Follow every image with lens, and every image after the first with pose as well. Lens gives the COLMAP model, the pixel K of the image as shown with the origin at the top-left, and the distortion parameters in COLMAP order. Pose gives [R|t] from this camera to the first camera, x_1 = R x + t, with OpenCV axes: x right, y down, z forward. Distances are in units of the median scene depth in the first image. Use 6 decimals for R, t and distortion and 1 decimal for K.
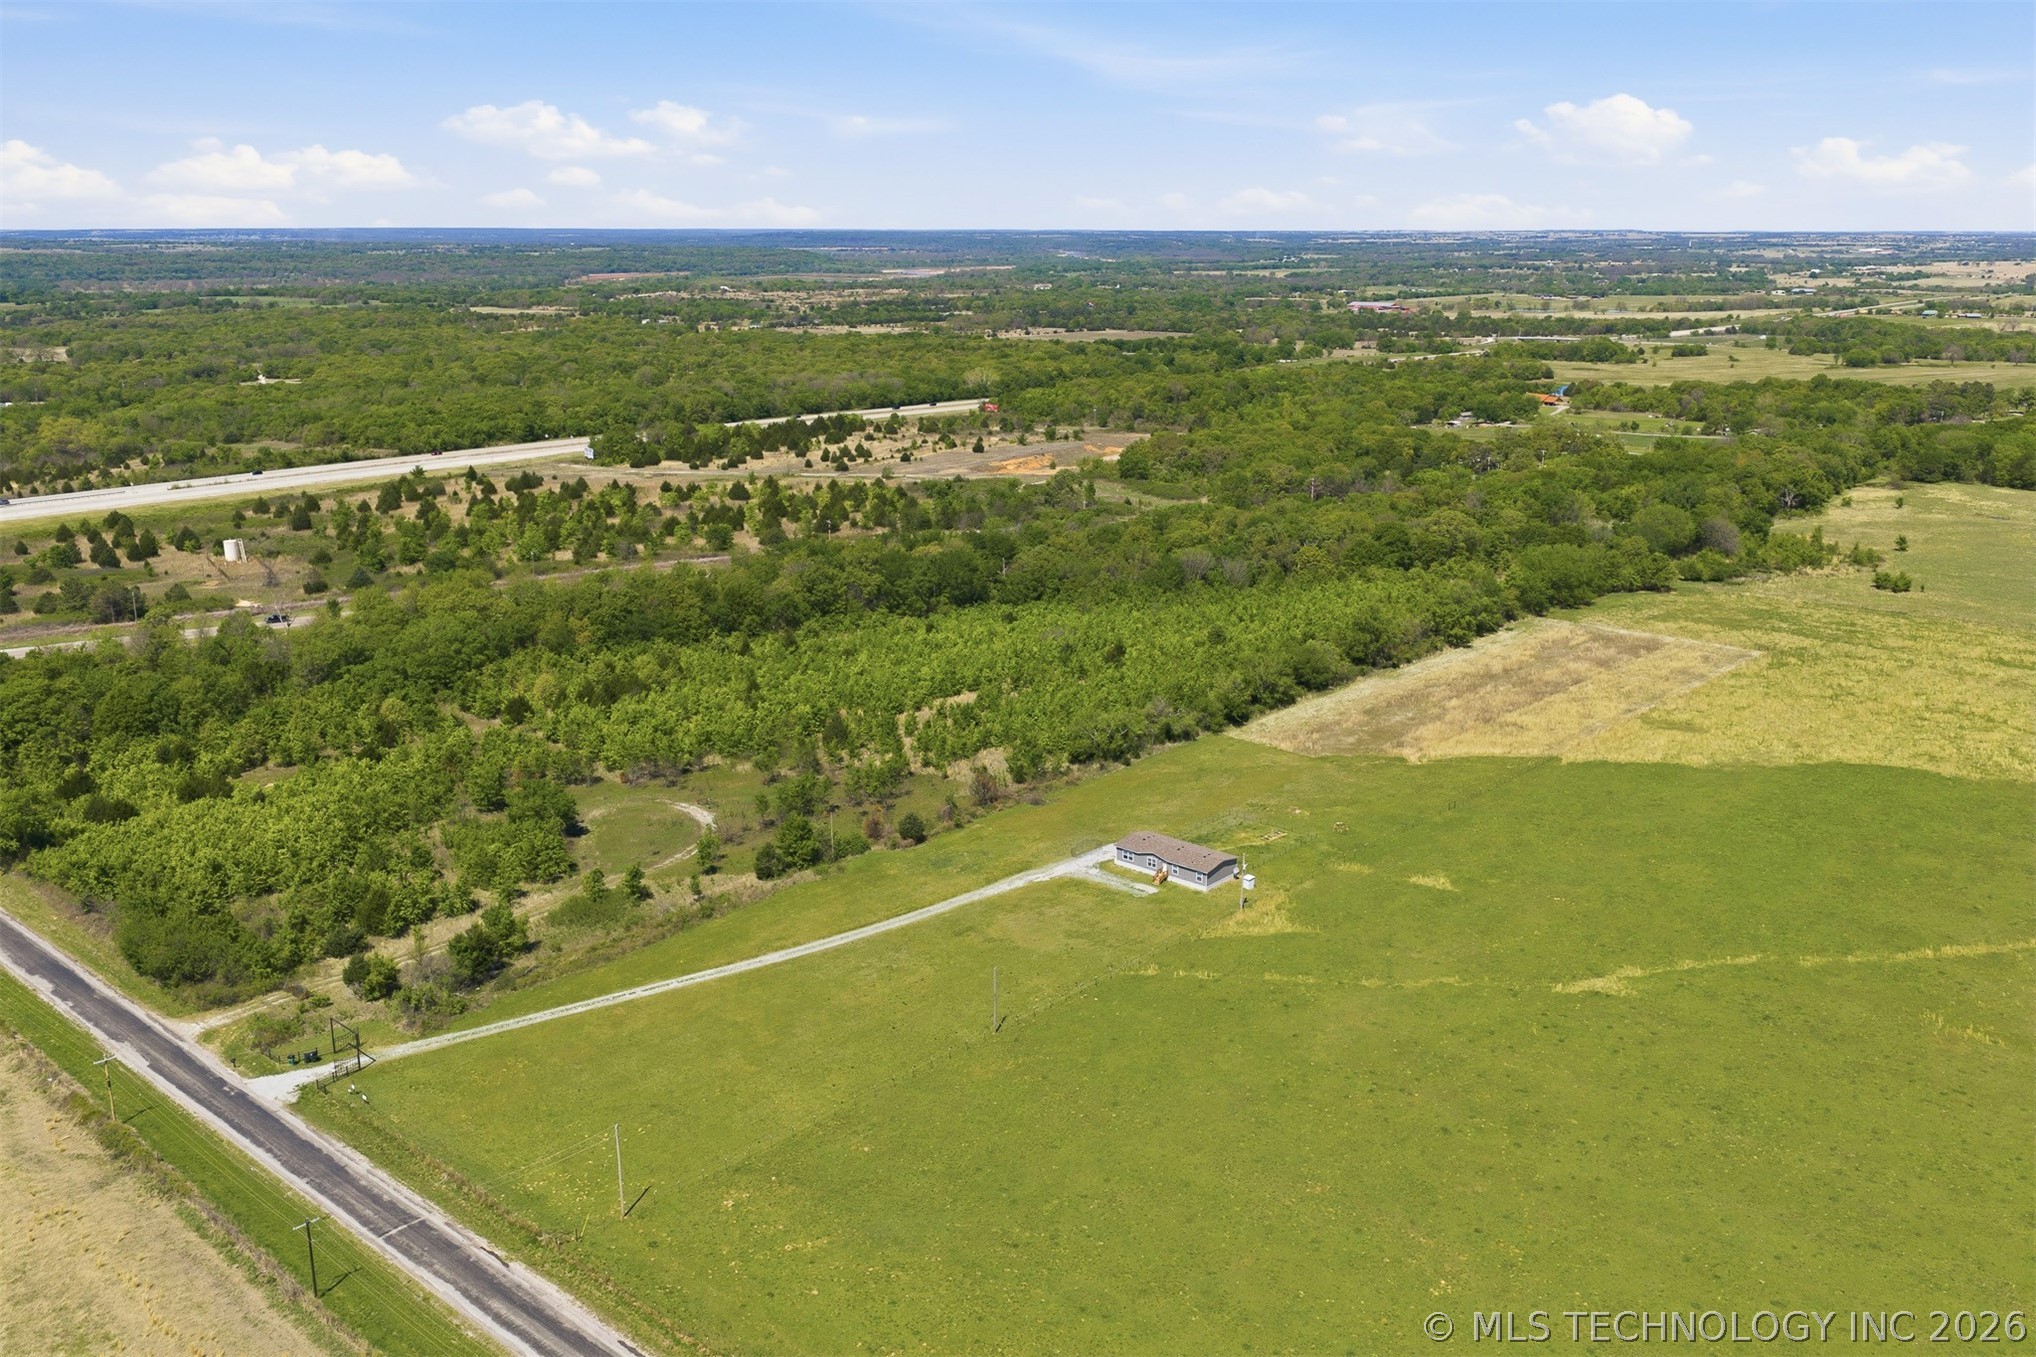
lens RADIAL K [[1673.4, 0, 1018.0], [0, 1673.4, 678.5], [0, 0, 1]] dist [0.010542, -0.006506]
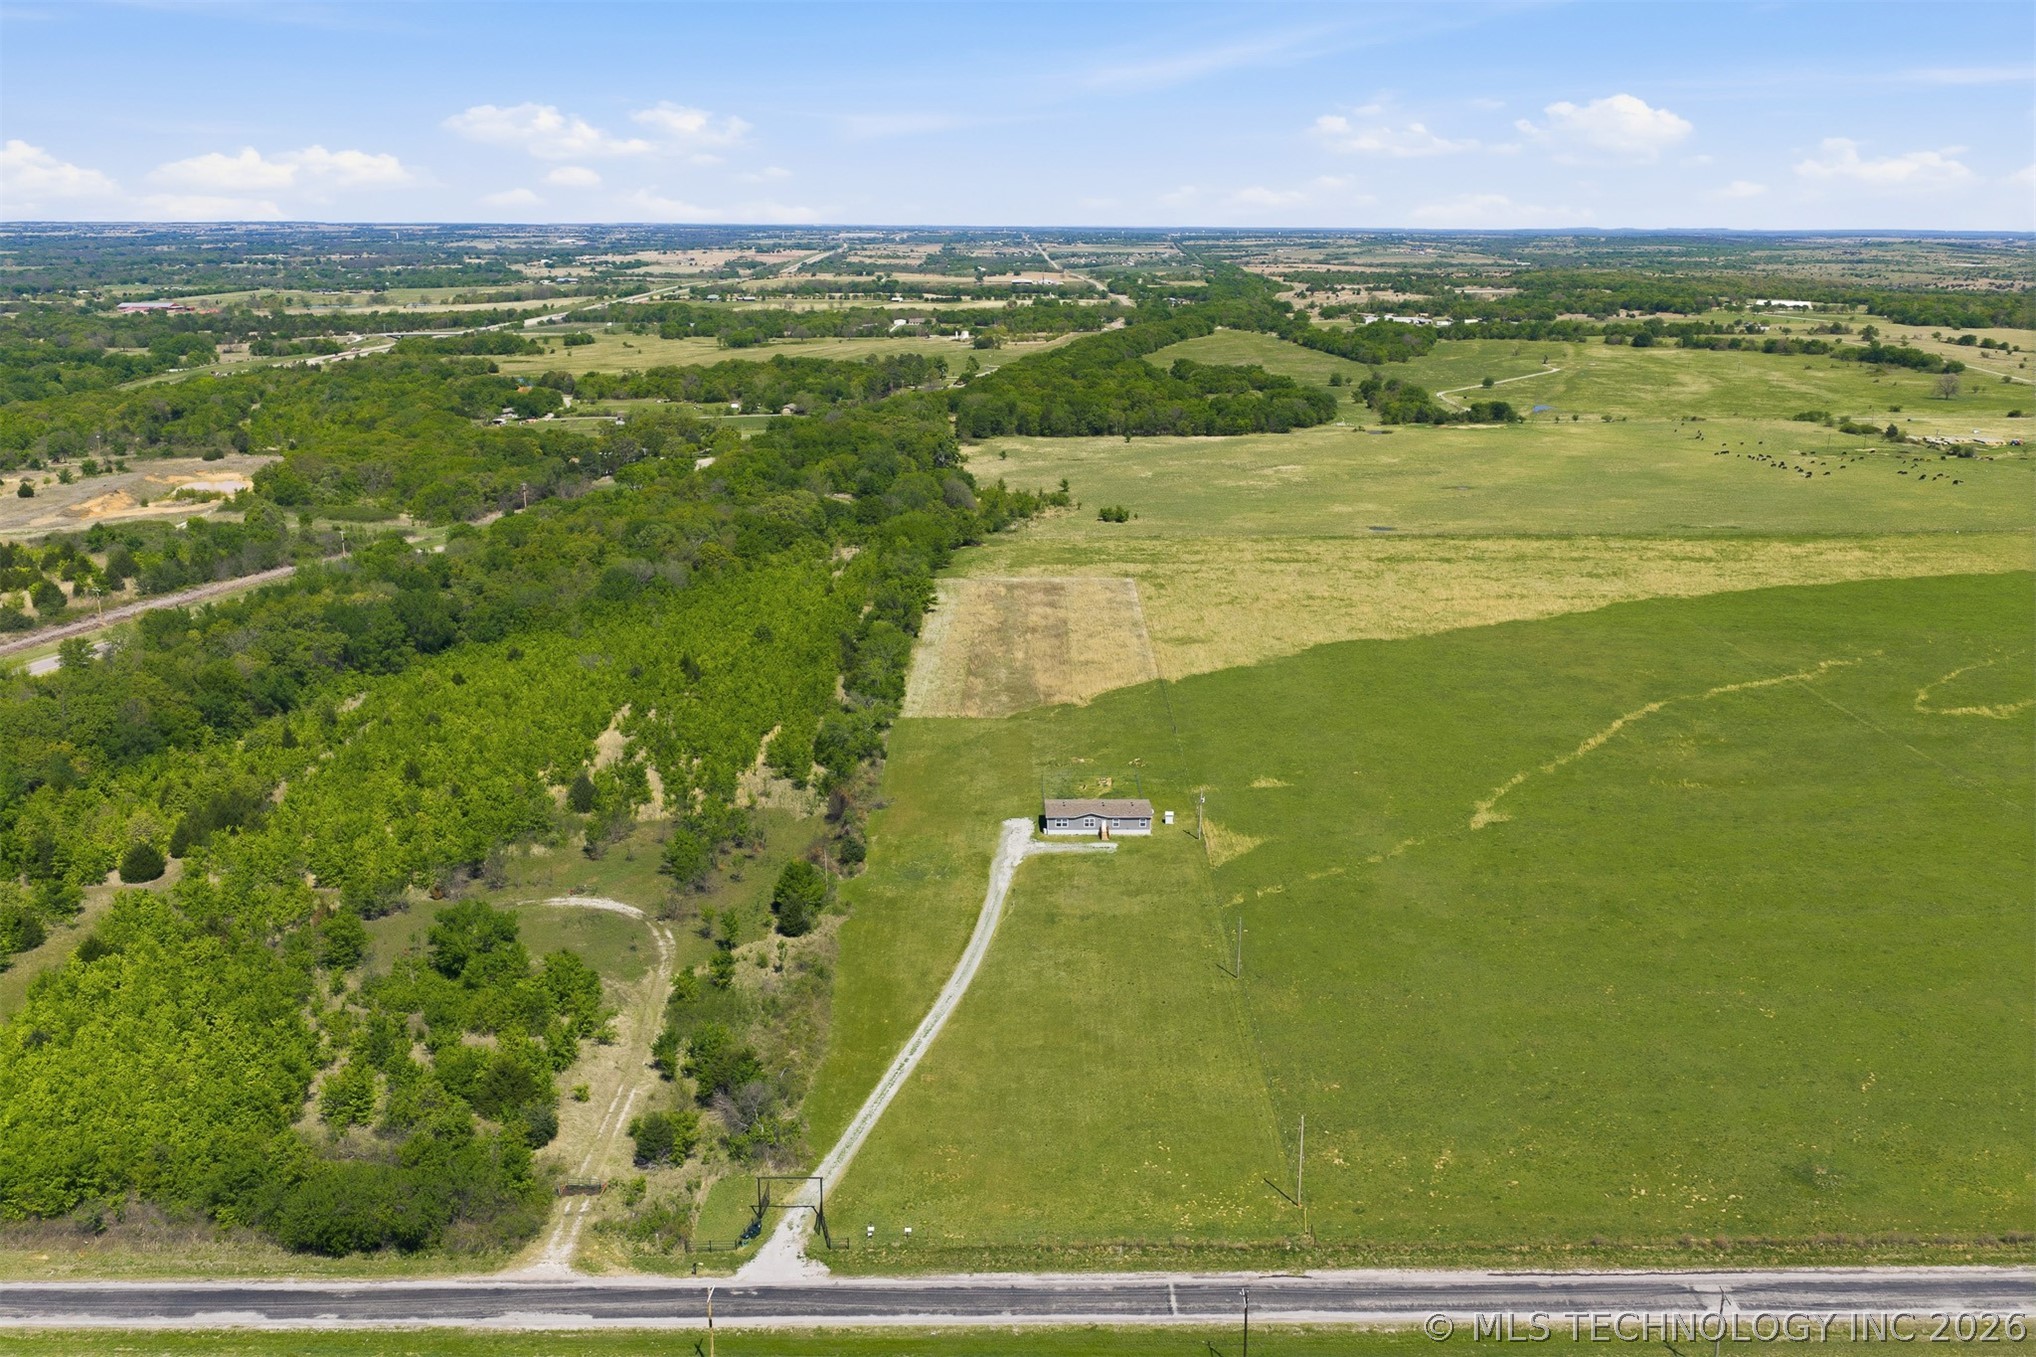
lens RADIAL K [[1688.6, 0, 1011.7], [0, 1688.6, 668.7], [0, 0, 1]] dist [0.009650, -0.009948]
pose [[0.748822, -0.169523, 0.640724, -0.722249], [0.171481, 0.983373, 0.059769, -0.068841], [-0.640203, 0.065116, 0.765441, 0.223981]]
